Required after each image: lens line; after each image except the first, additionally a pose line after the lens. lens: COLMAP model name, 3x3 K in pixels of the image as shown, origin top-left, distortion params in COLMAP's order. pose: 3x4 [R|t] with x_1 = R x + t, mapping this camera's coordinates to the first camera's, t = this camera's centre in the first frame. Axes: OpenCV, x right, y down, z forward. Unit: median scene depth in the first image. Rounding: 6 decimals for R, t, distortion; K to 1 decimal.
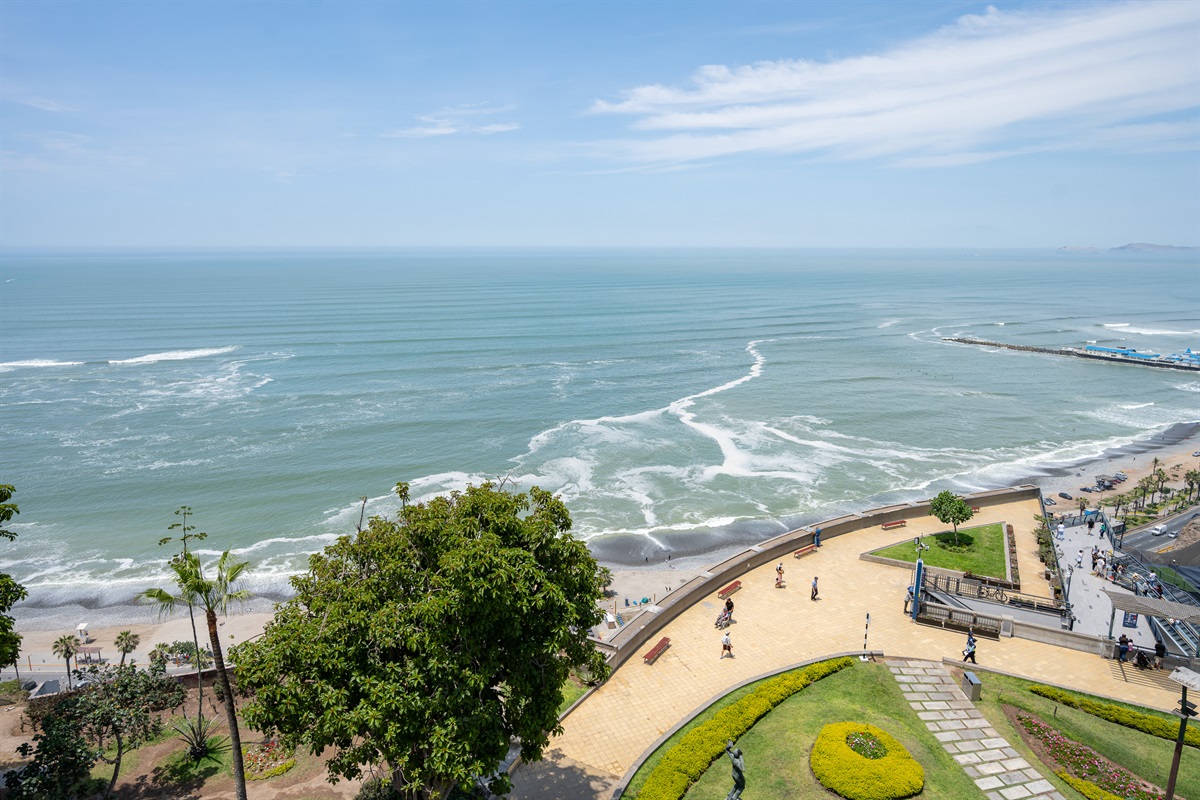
lens RADIAL K [[722.6, 0, 595.0], [0, 722.6, 393.0], [0, 0, 1]] dist [-0.003782, 0.001452]
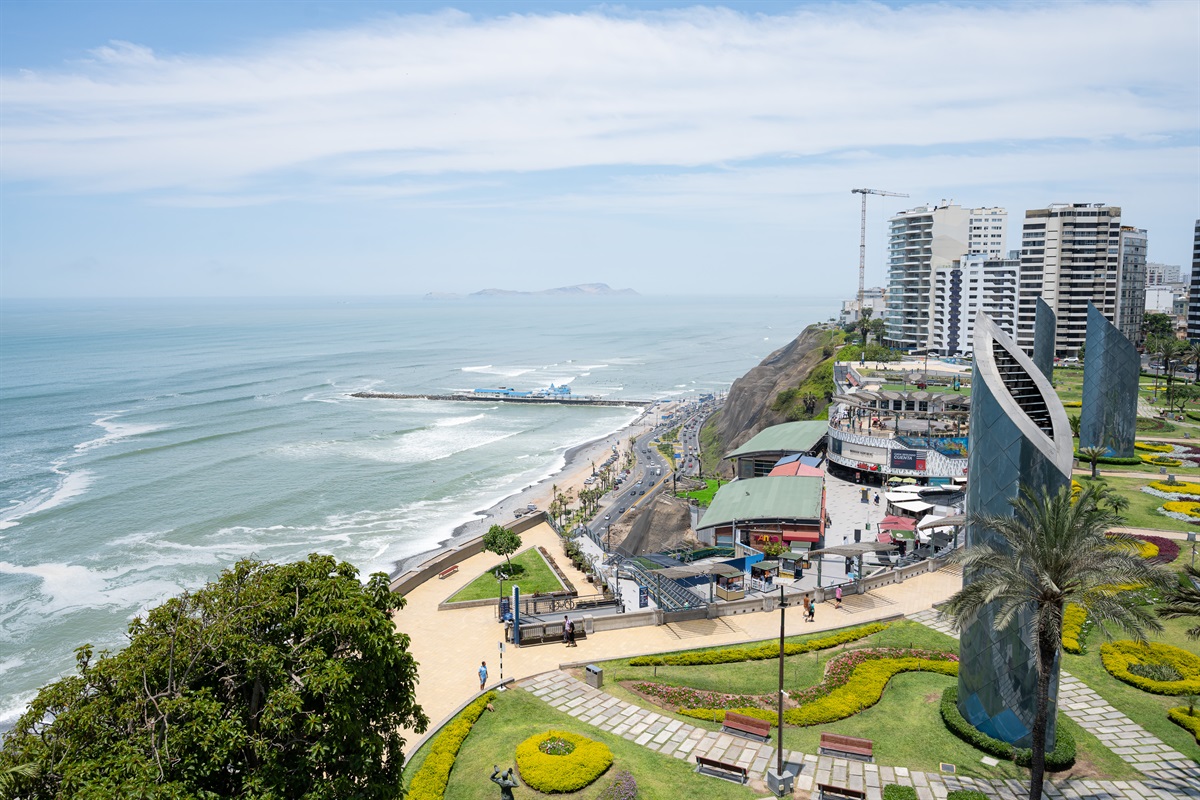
lens RADIAL K [[857.4, 0, 601.9], [0, 857.4, 388.5], [0, 0, 1]] dist [-0.007512, 0.005300]
pose [[0.725520, -0.084025, 0.683052, -0.304991], [0.145960, 0.988726, -0.033409, 0.006170], [-0.672544, 0.123937, 0.729605, -0.038144]]
